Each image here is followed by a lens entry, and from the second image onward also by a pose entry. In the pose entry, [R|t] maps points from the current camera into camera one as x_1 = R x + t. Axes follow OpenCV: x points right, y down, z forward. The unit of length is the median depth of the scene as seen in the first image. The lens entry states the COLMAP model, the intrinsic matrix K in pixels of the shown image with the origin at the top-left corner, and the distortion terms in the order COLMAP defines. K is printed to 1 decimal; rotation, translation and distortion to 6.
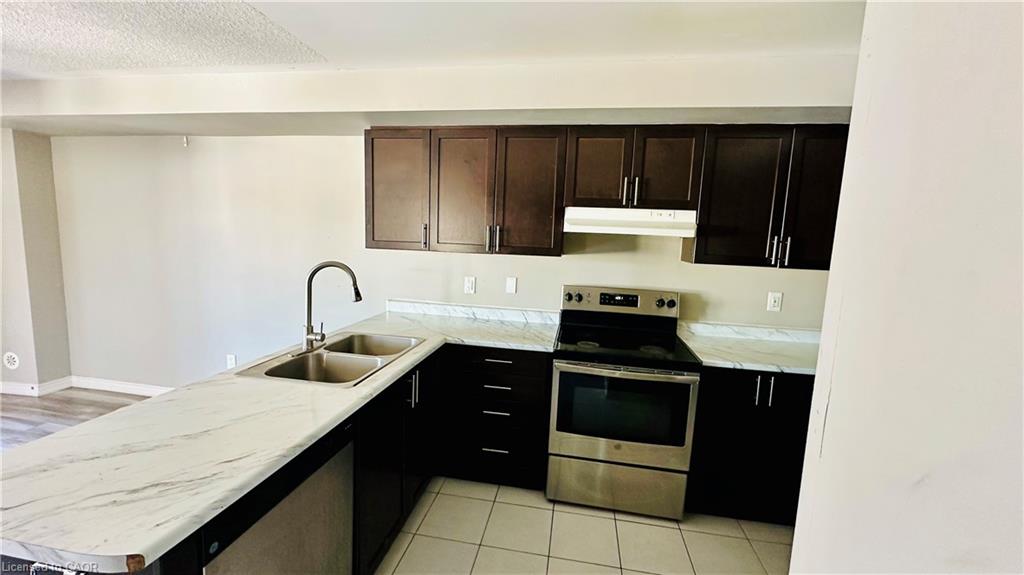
lens RADIAL K [[405.0, 0, 514.3], [0, 405.0, 286.4], [0, 0, 1]] dist [-0.003016, 0.000241]
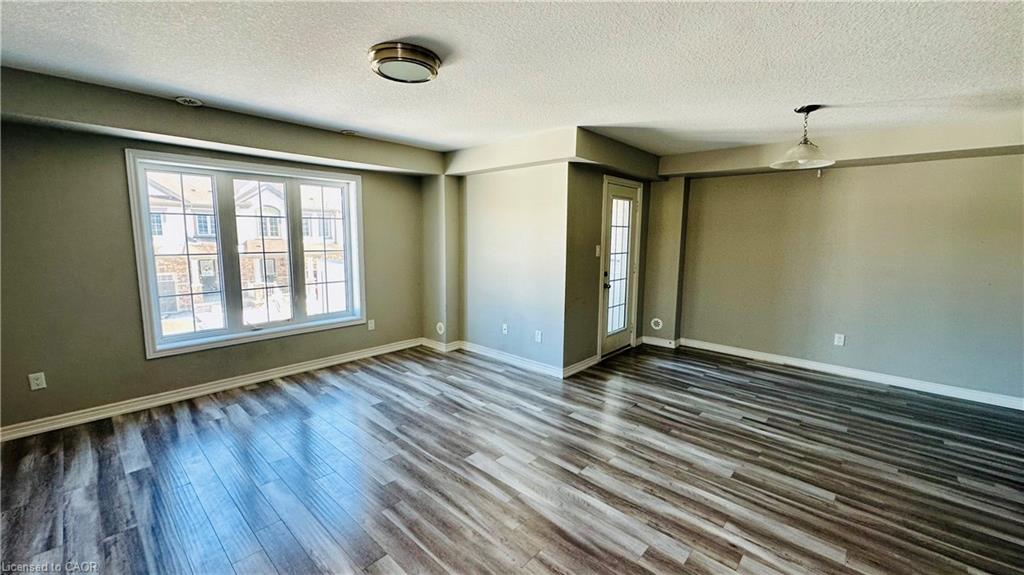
lens RADIAL K [[405.0, 0, 509.4], [0, 405.0, 286.8], [0, 0, 1]] dist [-0.003016, 0.000241]
pose [[0.839858, 0.039880, -0.541339, -0.957695], [-0.041267, 0.999102, 0.009579, 0.051205], [0.541235, 0.014294, 0.840750, -0.709501]]
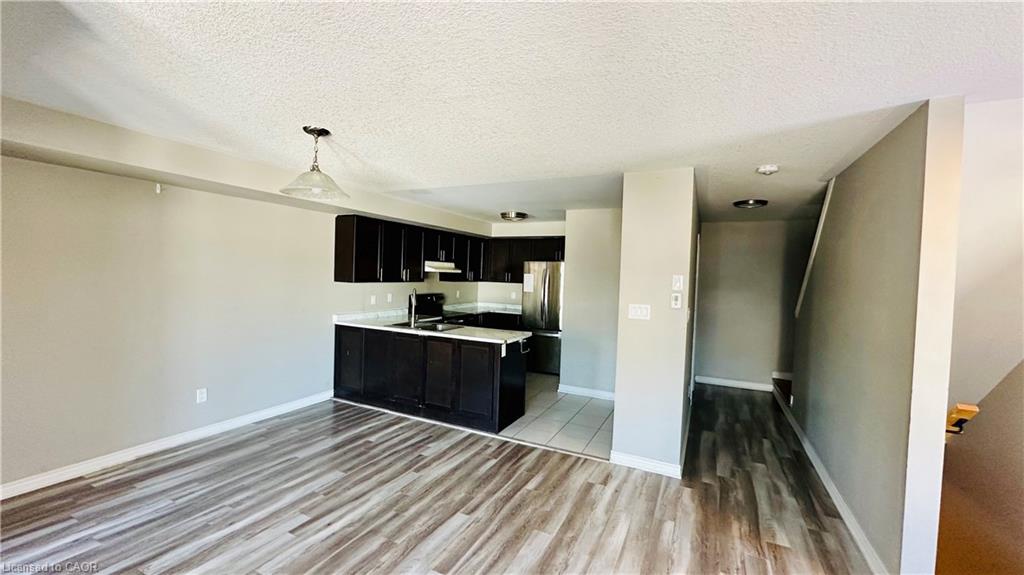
lens RADIAL K [[405.0, 0, 514.5], [0, 405.0, 283.4], [0, 0, 1]] dist [-0.003016, 0.000241]
pose [[0.281445, -0.055023, 0.957999, -1.583559], [0.094785, 0.995066, 0.029306, -0.067254], [-0.954885, 0.082556, 0.285272, -0.130841]]
